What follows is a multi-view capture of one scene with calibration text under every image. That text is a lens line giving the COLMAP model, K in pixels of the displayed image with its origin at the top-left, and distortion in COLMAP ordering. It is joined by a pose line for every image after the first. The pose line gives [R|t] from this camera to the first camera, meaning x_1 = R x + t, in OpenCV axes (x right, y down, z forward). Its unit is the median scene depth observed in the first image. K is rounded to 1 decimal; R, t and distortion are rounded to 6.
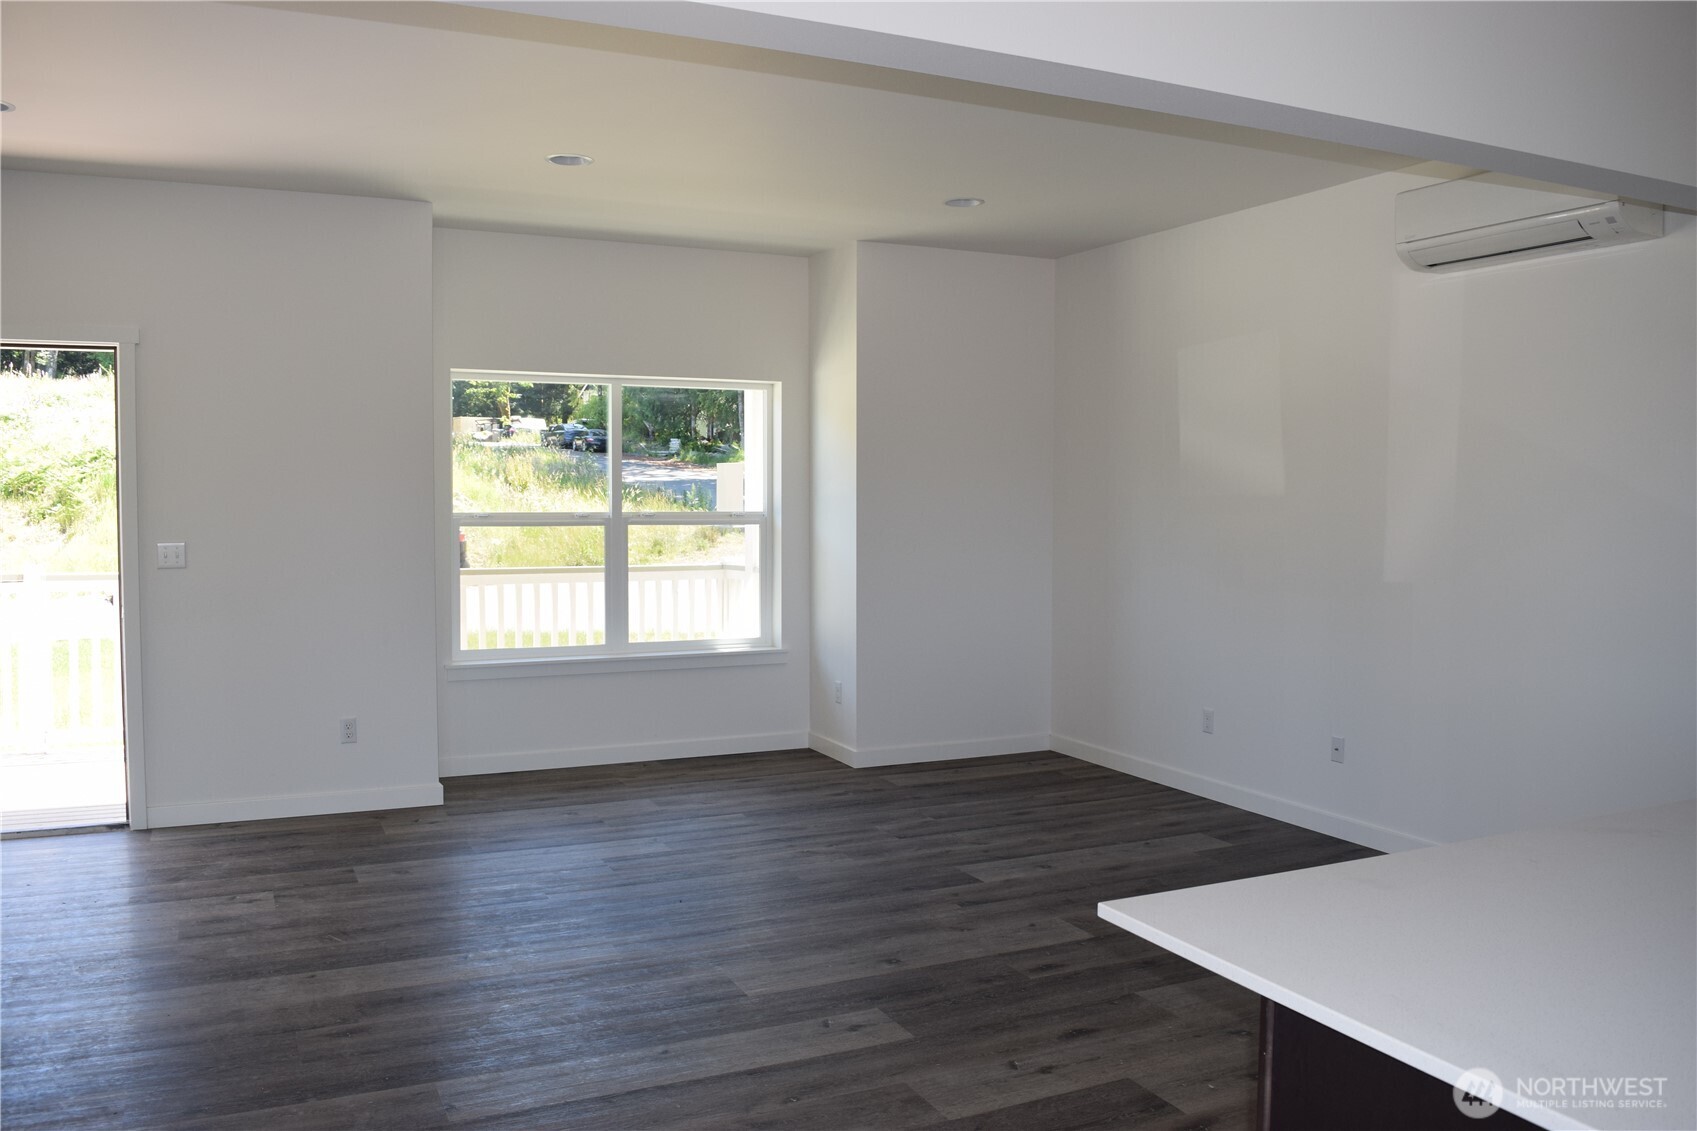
lens RADIAL K [[1326.3, 0, 846.0], [0, 1326.3, 565.6], [0, 0, 1]] dist [-0.062262, 0.002875]
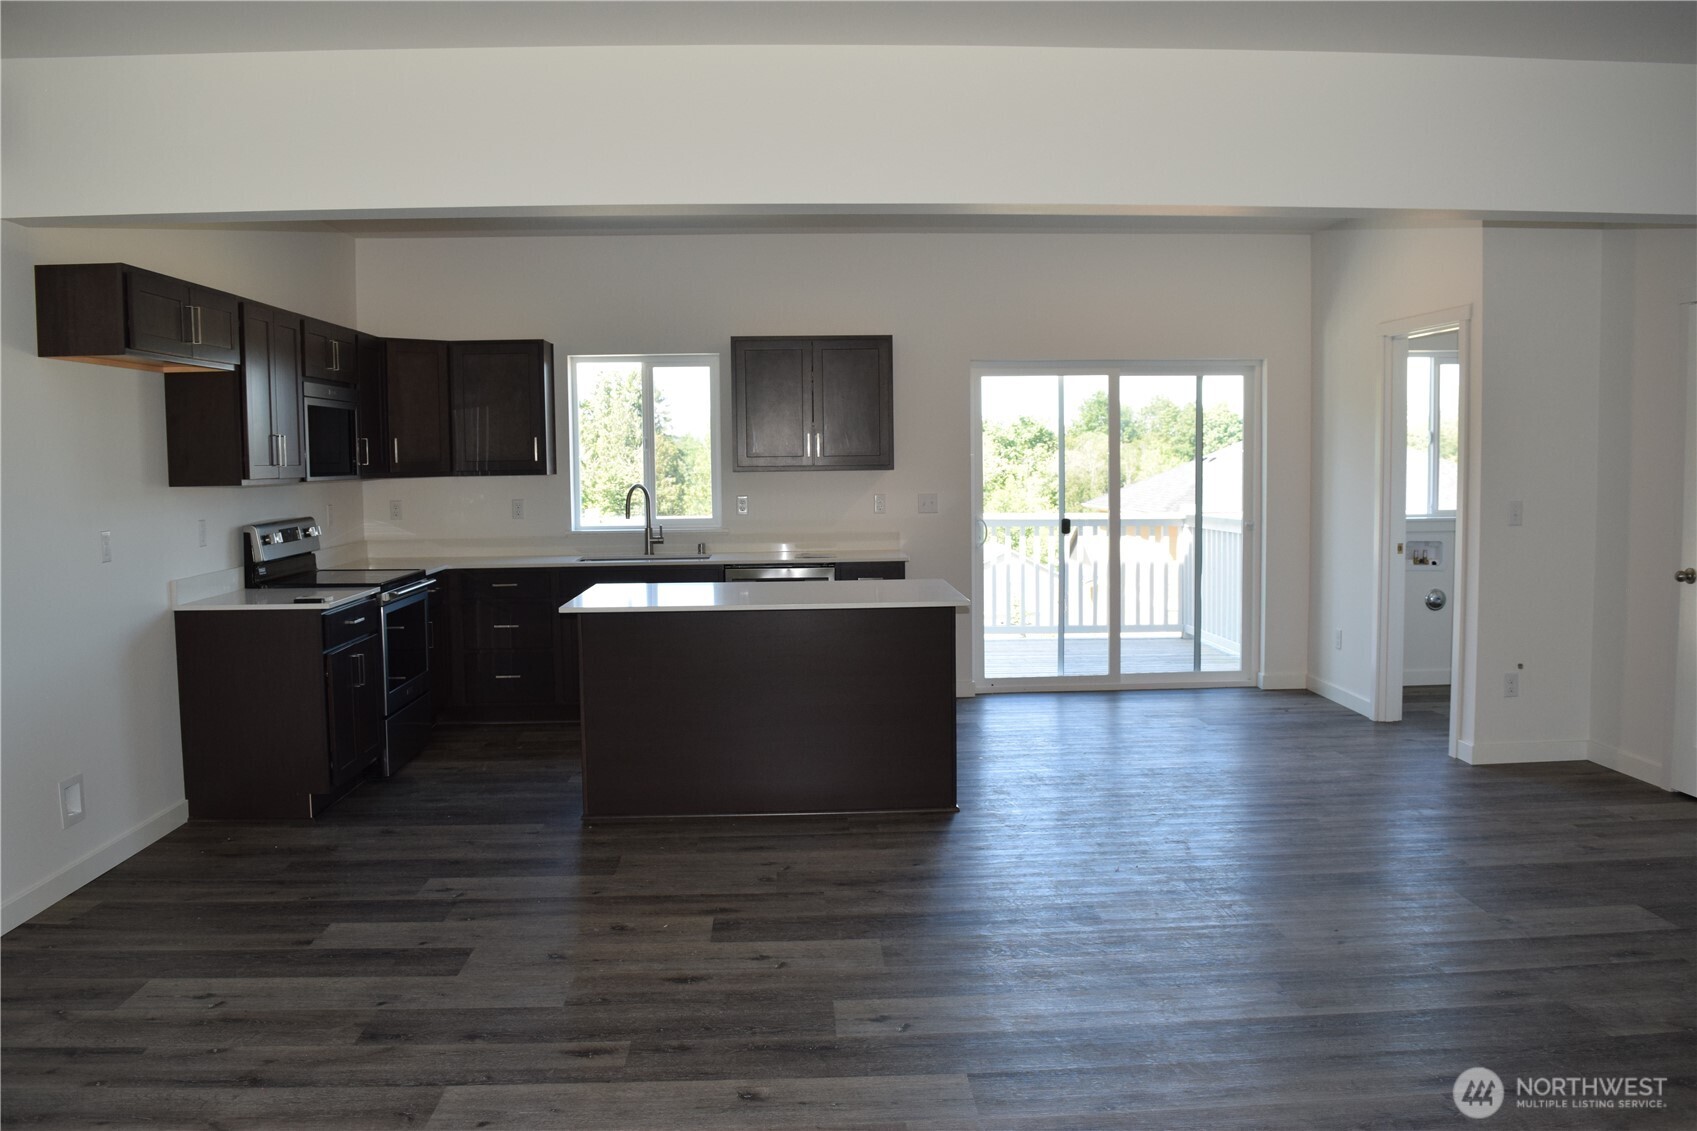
lens RADIAL K [[1326.3, 0, 847.3], [0, 1326.3, 567.8], [0, 0, 1]] dist [-0.062262, 0.002875]
pose [[-0.919819, -0.026976, 0.391415, -0.331142], [0.028409, 0.990435, 0.135022, -0.101683], [-0.391313, 0.135315, -0.910255, 1.806633]]
